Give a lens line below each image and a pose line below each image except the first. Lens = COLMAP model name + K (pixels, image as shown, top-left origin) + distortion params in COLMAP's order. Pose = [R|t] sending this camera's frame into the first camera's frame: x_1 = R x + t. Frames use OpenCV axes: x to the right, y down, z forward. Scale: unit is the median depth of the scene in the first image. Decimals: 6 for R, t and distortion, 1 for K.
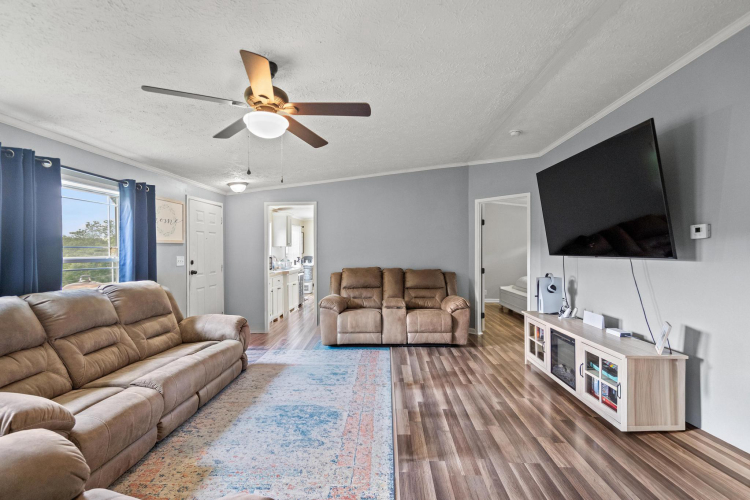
lens RADIAL K [[348.8, 0, 367.9], [0, 348.8, 243.5], [0, 0, 1]] dist [0.001550, 0.000088]
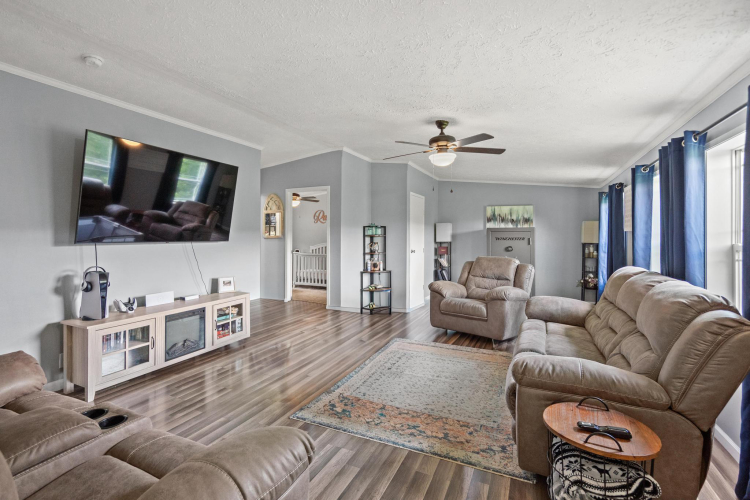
lens RADIAL K [[348.8, 0, 367.9], [0, 348.8, 243.5], [0, 0, 1]] dist [0.001550, 0.000088]
pose [[-0.922074, 0.000508, 0.387014, -0.369063], [-0.000322, 0.999998, -0.002080, 0.042031], [-0.387014, -0.002042, -0.922072, 1.665422]]
